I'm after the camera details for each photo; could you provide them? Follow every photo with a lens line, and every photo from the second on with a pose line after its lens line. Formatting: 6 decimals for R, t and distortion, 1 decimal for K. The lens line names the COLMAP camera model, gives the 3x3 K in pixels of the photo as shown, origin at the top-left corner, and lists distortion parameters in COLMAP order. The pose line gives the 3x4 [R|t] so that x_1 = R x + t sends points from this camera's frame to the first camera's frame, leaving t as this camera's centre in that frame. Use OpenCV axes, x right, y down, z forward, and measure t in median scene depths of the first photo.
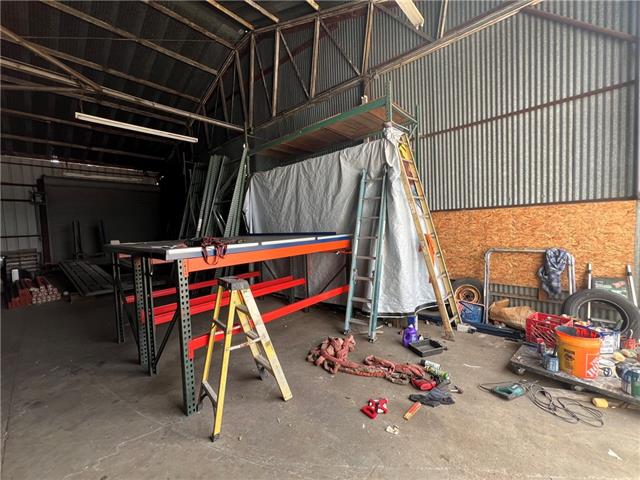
lens RADIAL K [[255.8, 0, 317.0], [0, 255.8, 236.8], [0, 0, 1]] dist [0.000596, -0.000042]
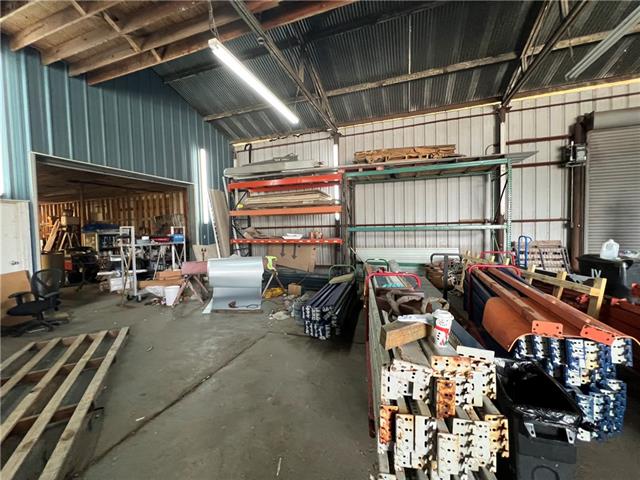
lens RADIAL K [[255.8, 0, 318.2], [0, 255.8, 237.2], [0, 0, 1]] dist [0.000596, -0.000042]
pose [[0.378737, 0.065230, -0.923203, -0.754902], [-0.033016, 0.997831, 0.056958, 0.021363], [0.924915, 0.008908, 0.380069, 0.233527]]
